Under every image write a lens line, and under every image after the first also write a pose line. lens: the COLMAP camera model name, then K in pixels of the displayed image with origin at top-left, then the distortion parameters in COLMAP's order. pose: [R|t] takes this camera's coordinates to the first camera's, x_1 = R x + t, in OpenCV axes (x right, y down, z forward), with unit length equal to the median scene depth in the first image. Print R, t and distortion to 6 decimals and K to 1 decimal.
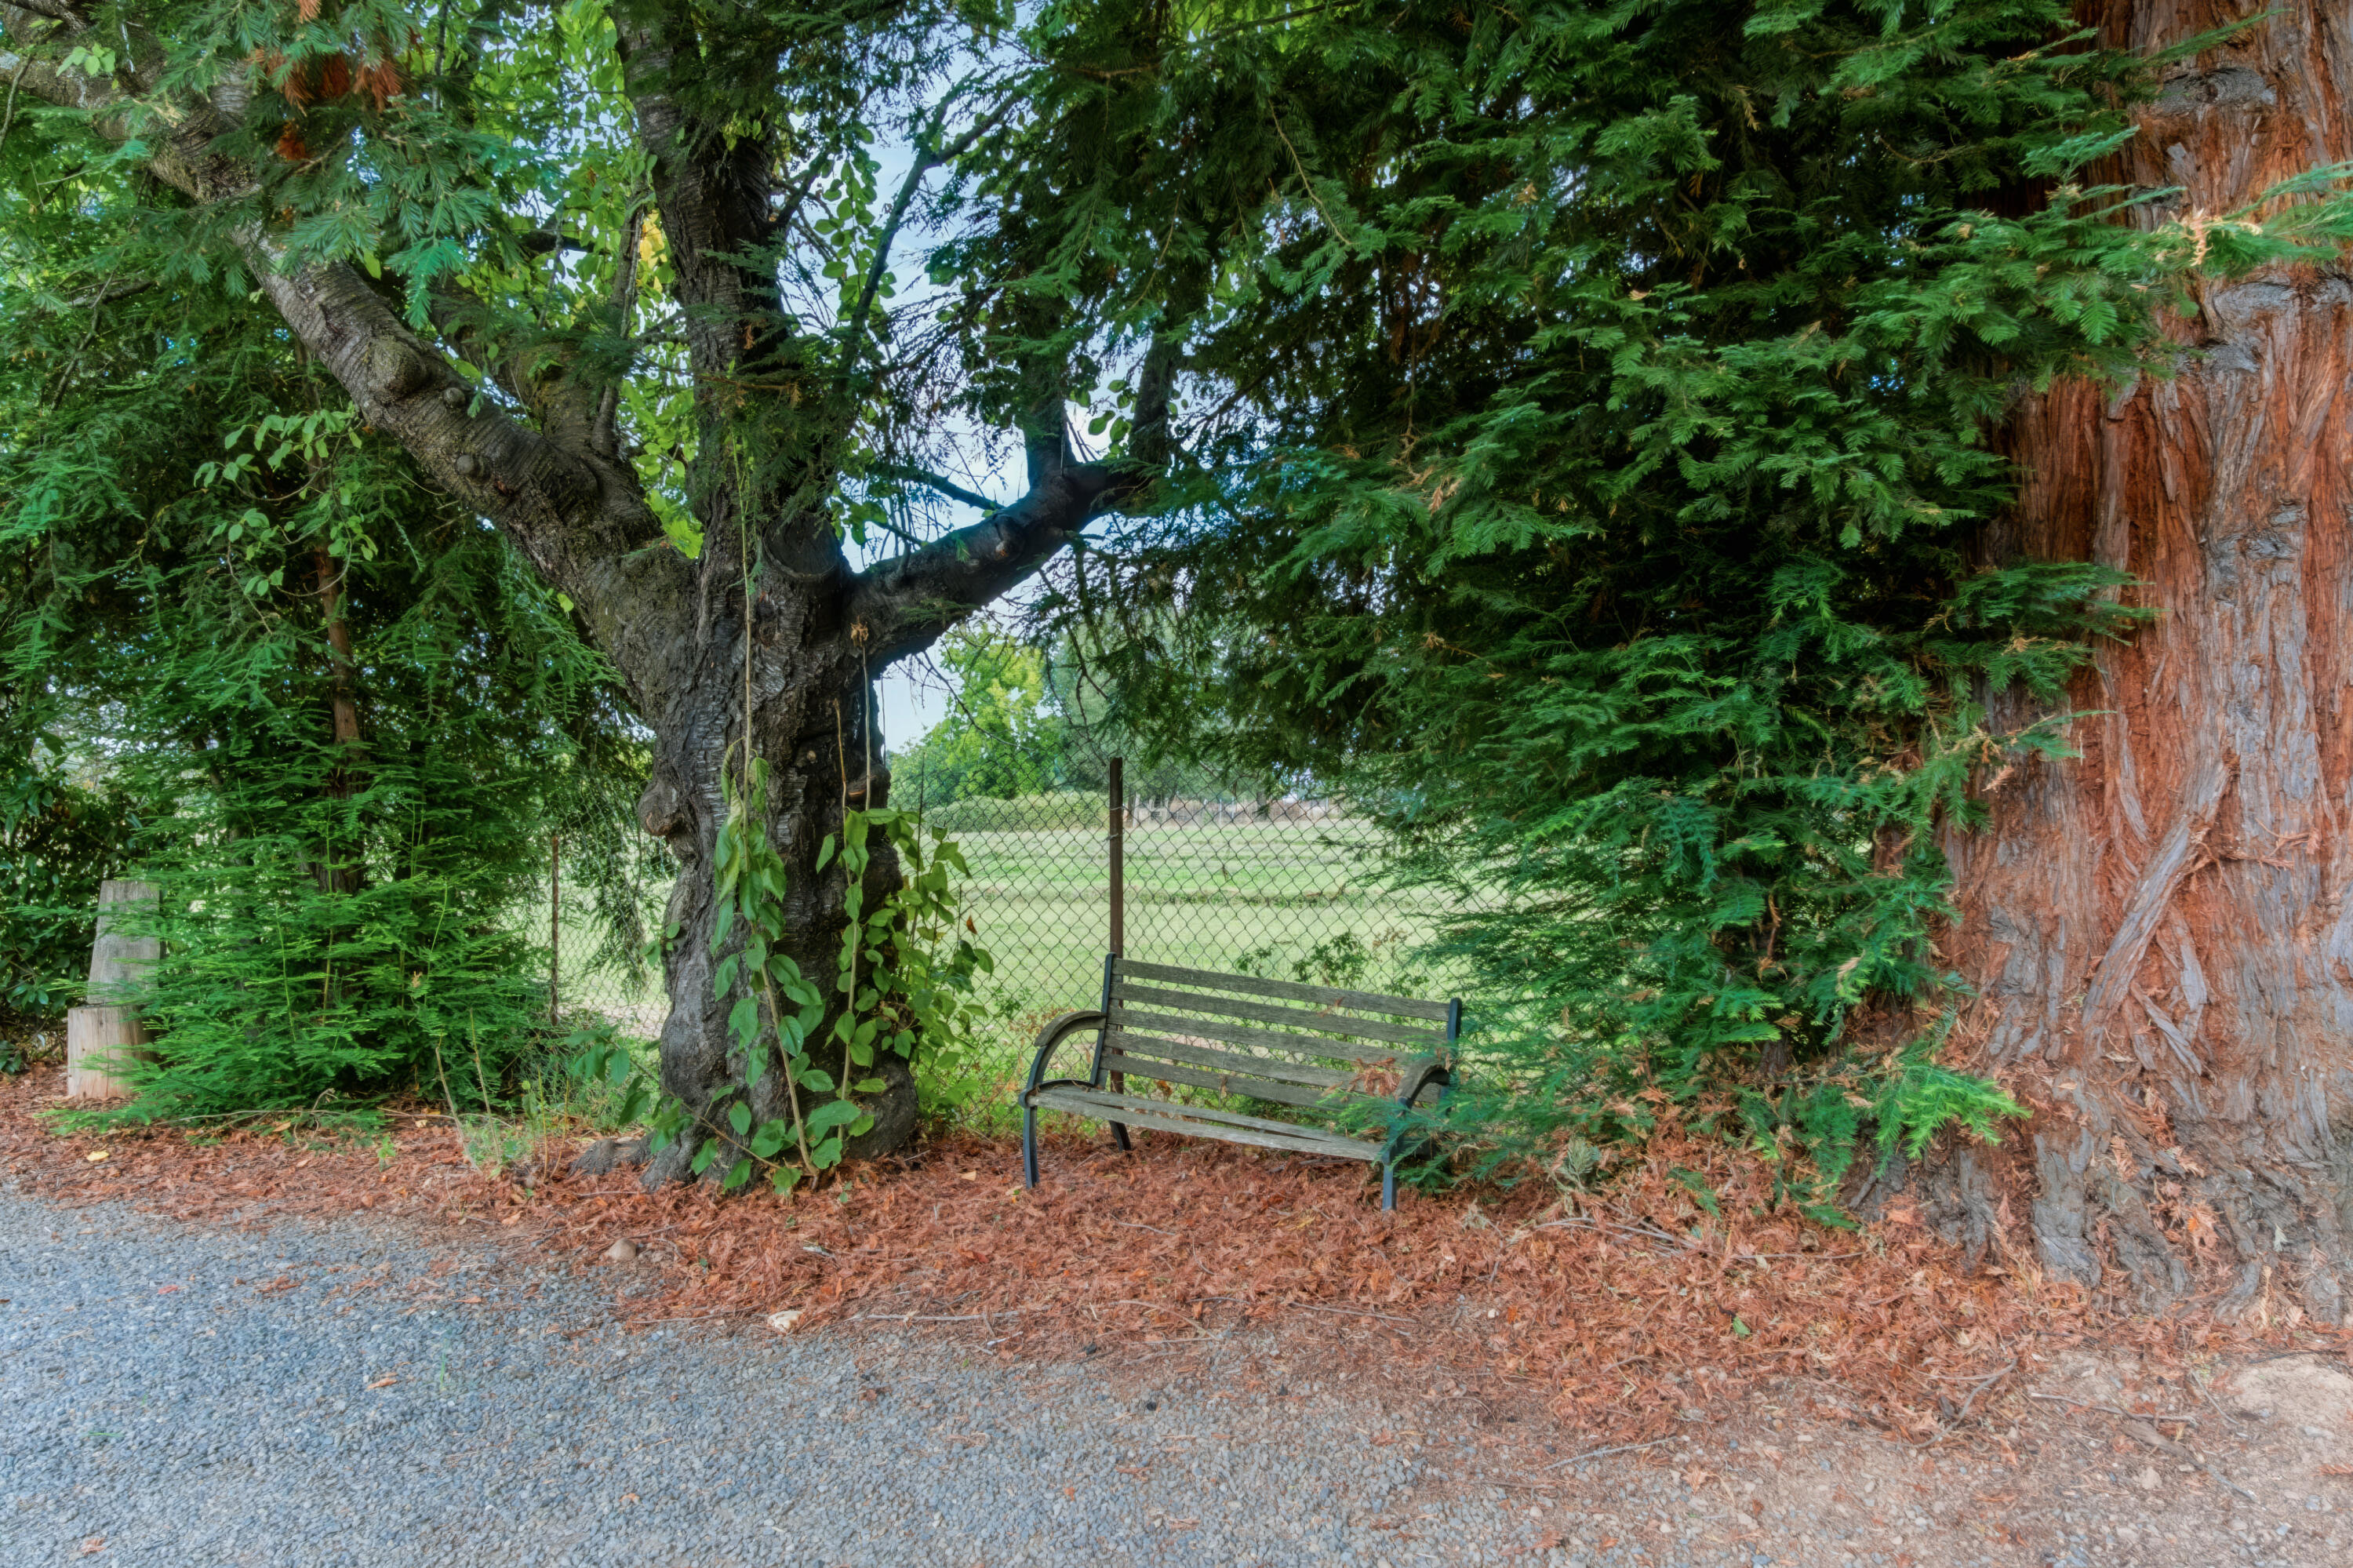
lens RADIAL K [[1535.5, 0, 1175.1], [0, 1535.5, 848.5], [0, 0, 1]] dist [-0.000076, -0.019714]
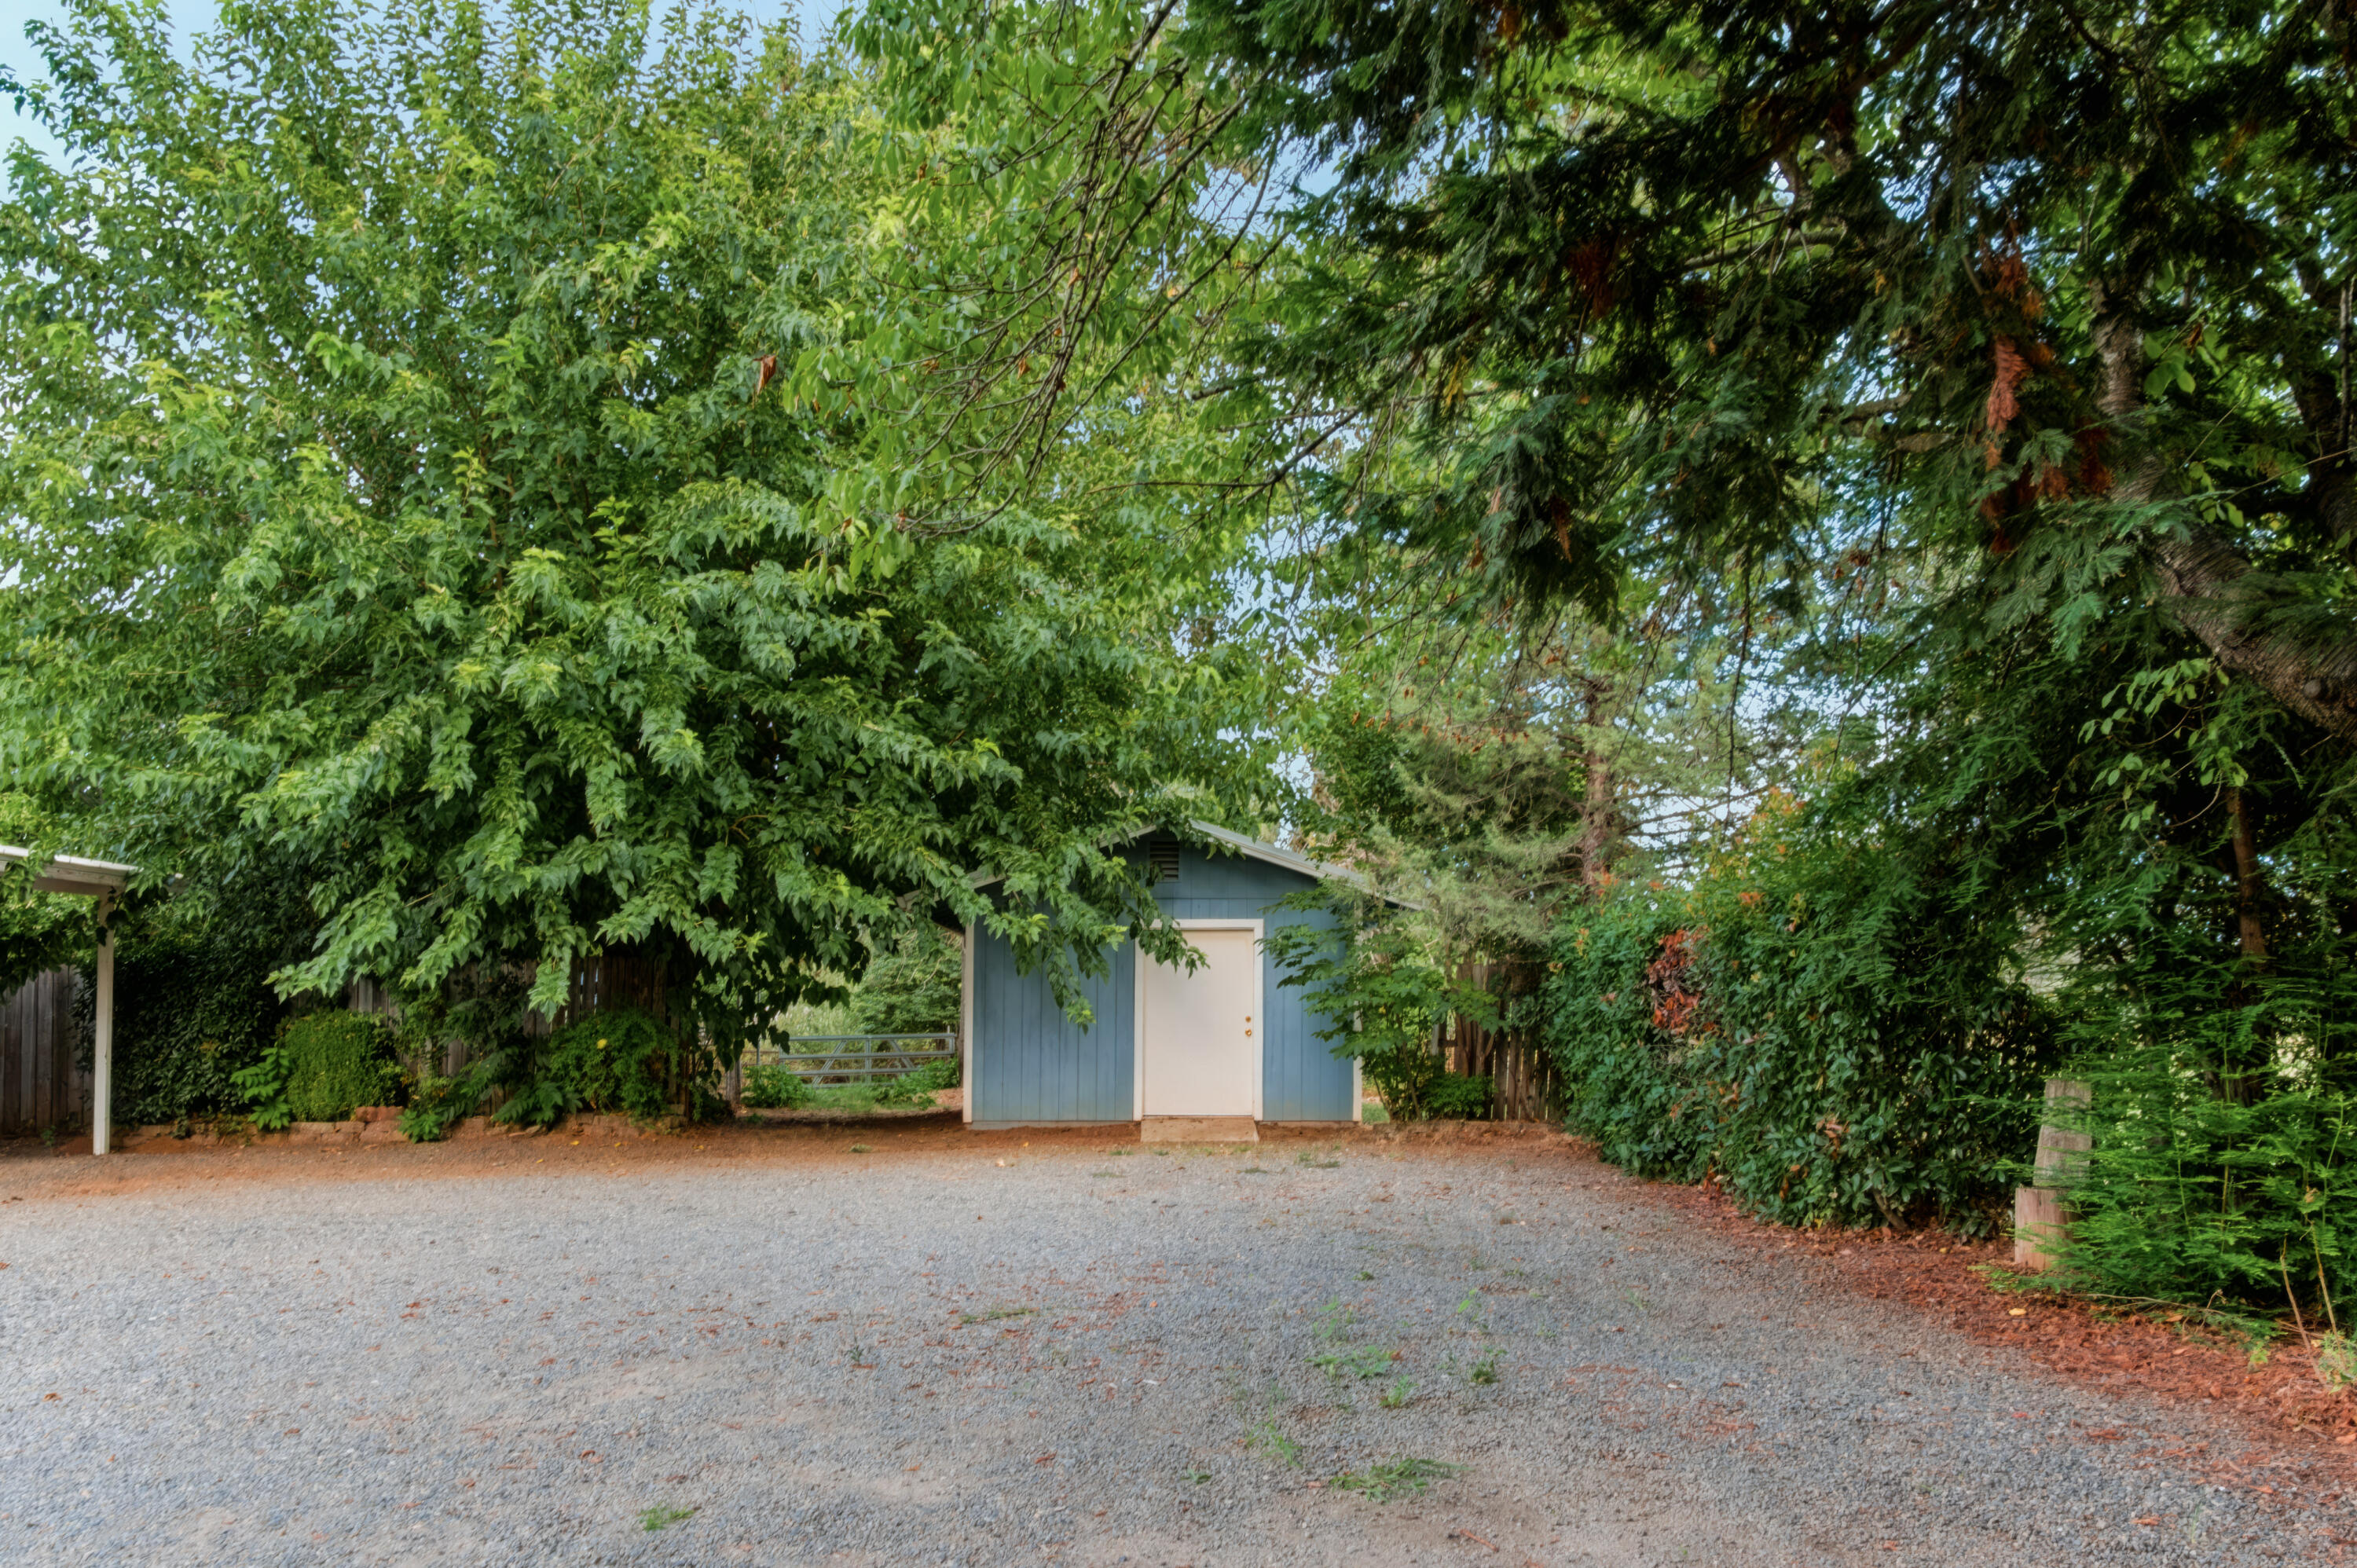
lens RADIAL K [[1538.0, 0, 1177.1], [0, 1538.0, 848.6], [0, 0, 1]] dist [-0.000076, -0.019714]
pose [[0.392024, -0.077677, -0.916670, 0.146096], [-0.046667, 0.993467, -0.104143, -0.000283], [0.918771, 0.083604, 0.385838, -0.078360]]
